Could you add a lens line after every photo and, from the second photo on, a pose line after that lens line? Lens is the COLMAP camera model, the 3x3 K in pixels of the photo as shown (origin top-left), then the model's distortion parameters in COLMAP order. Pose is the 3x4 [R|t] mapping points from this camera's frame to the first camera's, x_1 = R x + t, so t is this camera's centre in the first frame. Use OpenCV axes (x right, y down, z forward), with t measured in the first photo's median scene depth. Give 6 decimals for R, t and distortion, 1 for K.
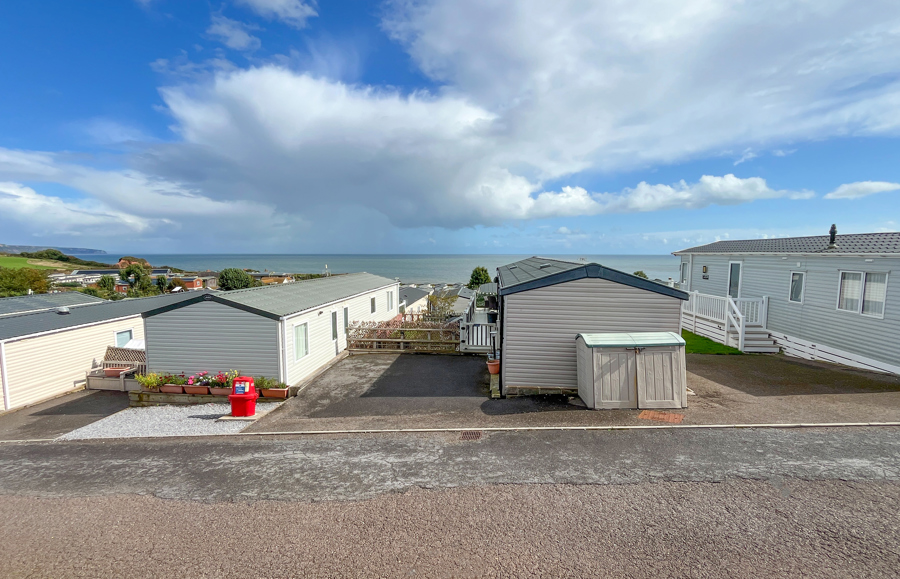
lens RADIAL K [[424.7, 0, 452.5], [0, 424.7, 290.5], [0, 0, 1]] dist [-0.010635, 0.000572]
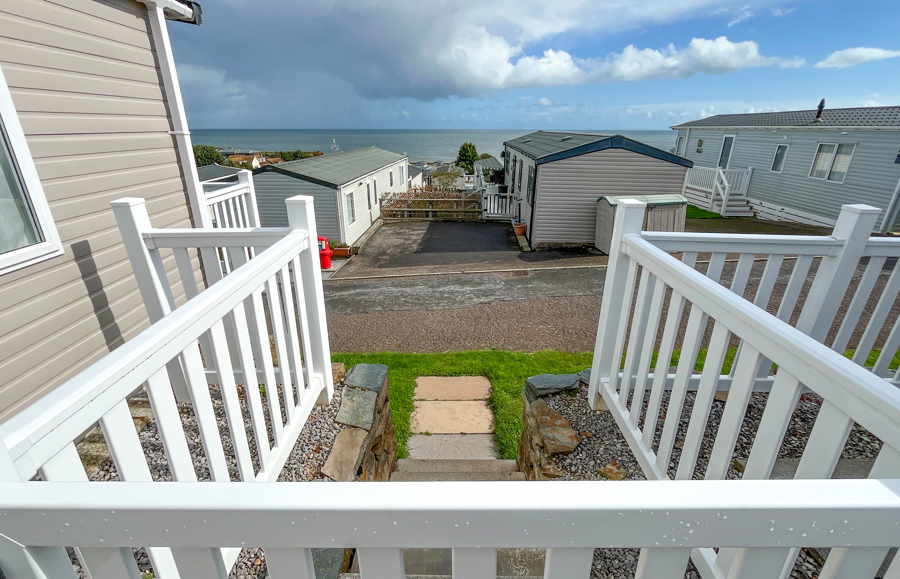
lens RADIAL K [[424.7, 0, 451.3], [0, 424.7, 293.5], [0, 0, 1]] dist [-0.010635, 0.000572]
pose [[0.998174, -0.020726, 0.056734, -0.125766], [0.003978, 0.959804, 0.280643, 0.015967], [-0.060271, -0.279905, 0.958134, -0.127982]]
